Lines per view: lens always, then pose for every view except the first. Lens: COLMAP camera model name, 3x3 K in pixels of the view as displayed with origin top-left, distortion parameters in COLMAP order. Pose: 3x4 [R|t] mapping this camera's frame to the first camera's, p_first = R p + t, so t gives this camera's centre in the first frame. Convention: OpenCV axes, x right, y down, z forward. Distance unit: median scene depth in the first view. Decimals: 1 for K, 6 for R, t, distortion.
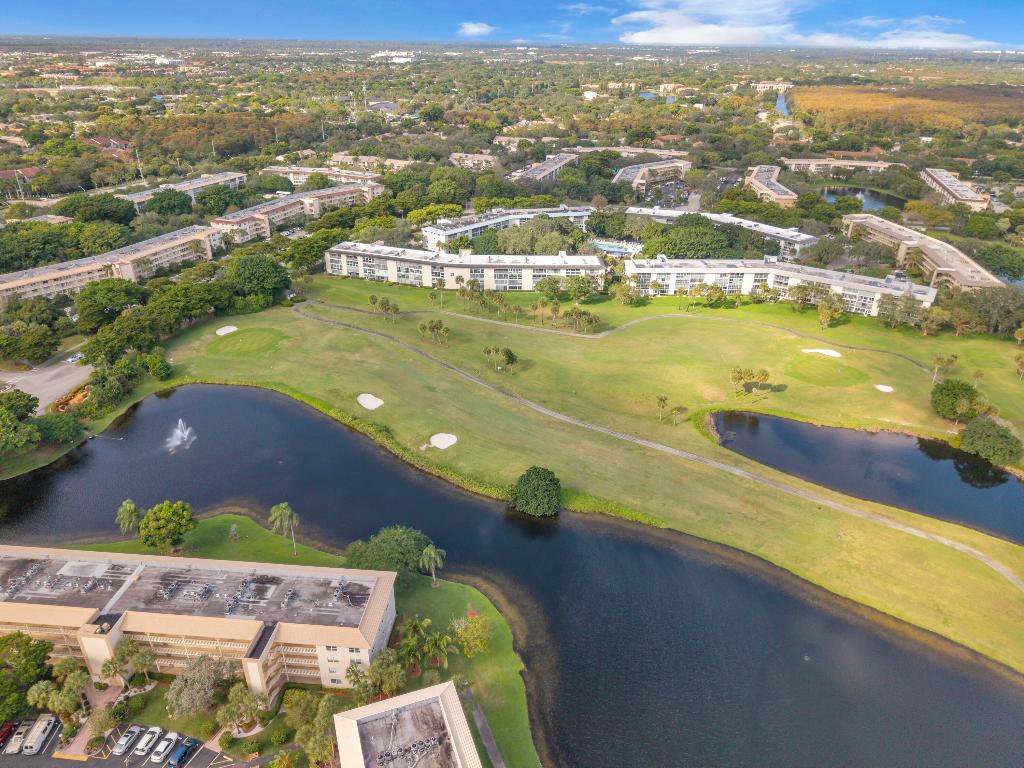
lens RADIAL K [[685.0, 0, 513.4], [0, 685.0, 379.2], [0, 0, 1]] dist [0.026563, -0.032119]
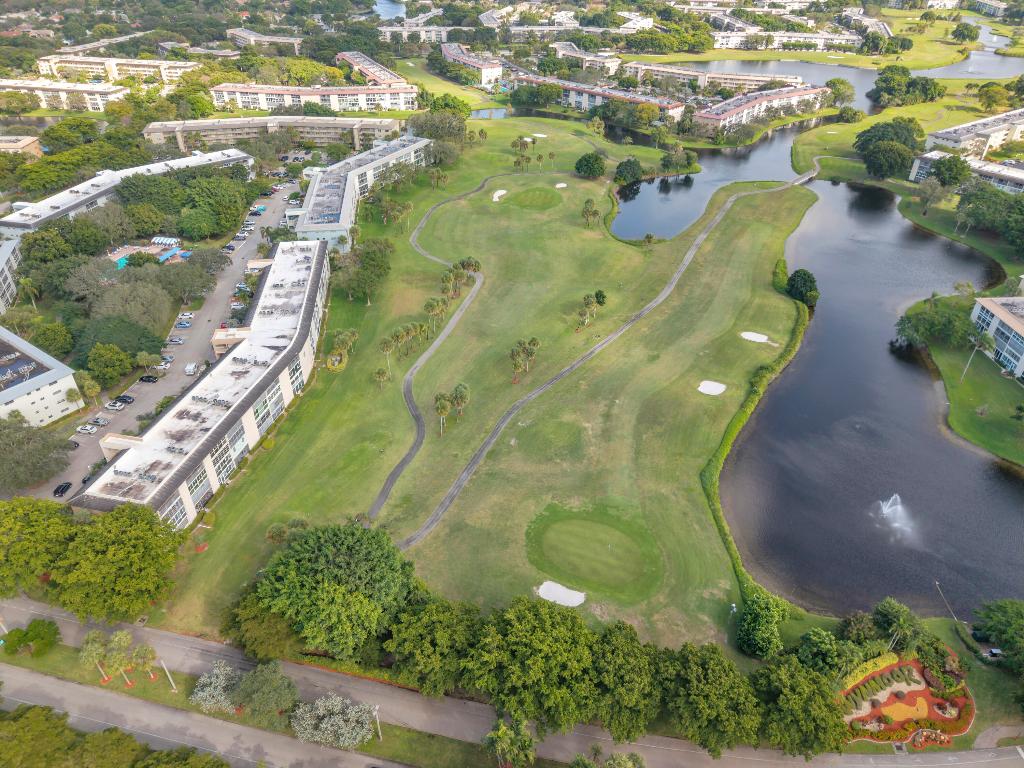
lens RADIAL K [[685.0, 0, 513.4], [0, 685.0, 379.2], [0, 0, 1]] dist [0.026563, -0.032119]
pose [[-0.113815, -0.568996, 0.814426, -0.598198], [0.436827, 0.707602, 0.555411, -0.383376], [-0.892316, 0.418977, 0.168017, 0.731272]]
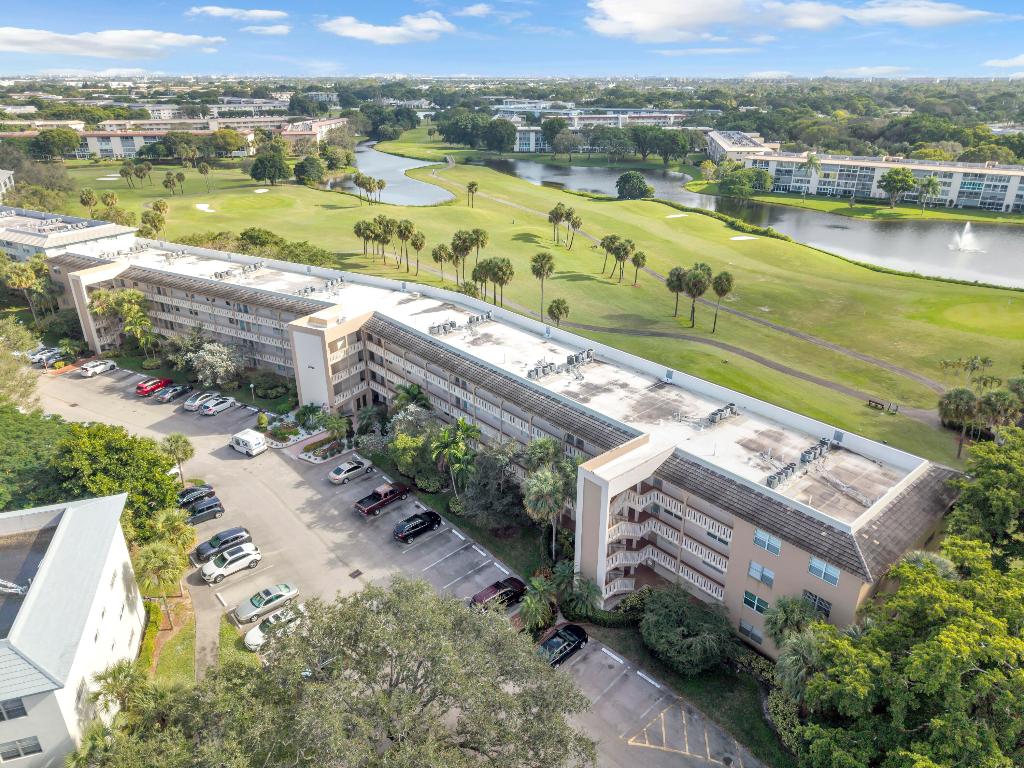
lens RADIAL K [[685.0, 0, 513.4], [0, 685.0, 379.2], [0, 0, 1]] dist [0.026563, -0.032119]
pose [[-0.862817, -0.219374, 0.455435, -0.260755], [0.214501, 0.656927, 0.722797, -0.352923], [-0.457751, 0.721333, -0.519752, 1.150576]]
